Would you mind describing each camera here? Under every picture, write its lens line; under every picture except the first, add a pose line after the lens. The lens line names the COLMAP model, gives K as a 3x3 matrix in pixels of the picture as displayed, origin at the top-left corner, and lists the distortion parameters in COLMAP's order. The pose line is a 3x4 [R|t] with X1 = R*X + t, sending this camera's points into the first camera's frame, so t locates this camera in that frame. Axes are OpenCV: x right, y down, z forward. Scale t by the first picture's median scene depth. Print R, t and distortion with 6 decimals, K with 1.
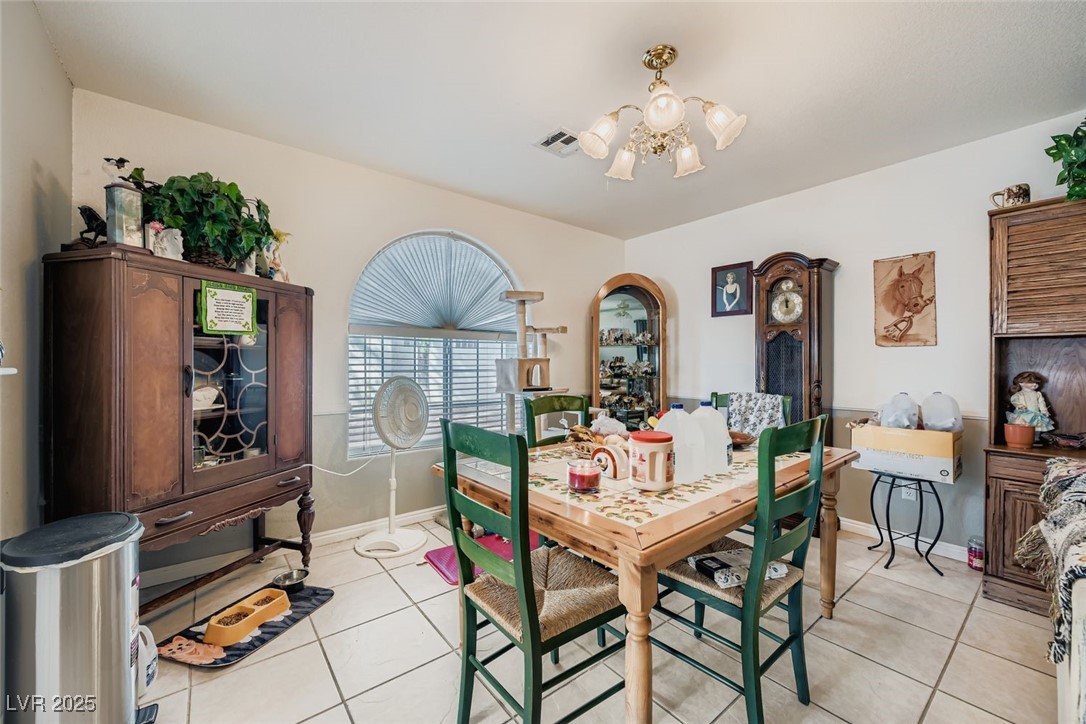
lens RADIAL K [[426.8, 0, 543.0], [0, 426.8, 362.0], [0, 0, 1]] dist [-0.002228, -0.000479]
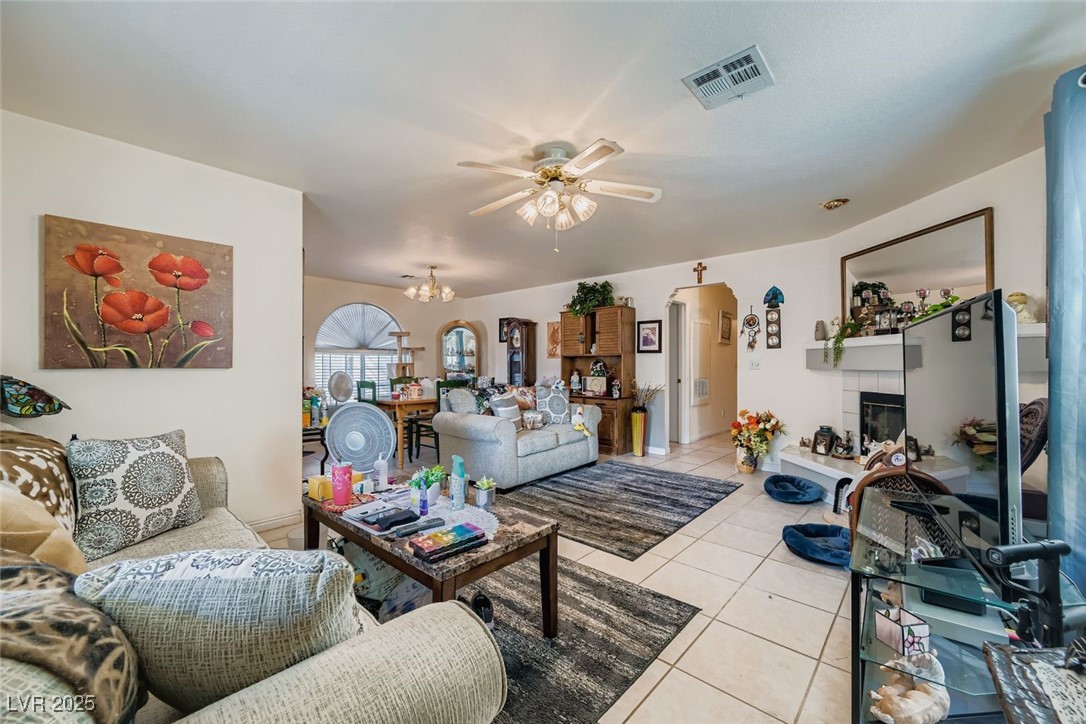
lens RADIAL K [[426.8, 0, 543.0], [0, 426.8, 362.0], [0, 0, 1]] dist [-0.002228, -0.000479]
pose [[0.987405, 0.000192, 0.158211, 0.311796], [0.000607, 0.999987, -0.005002, -0.002361], [-0.158210, 0.005035, 0.987393, -1.174481]]
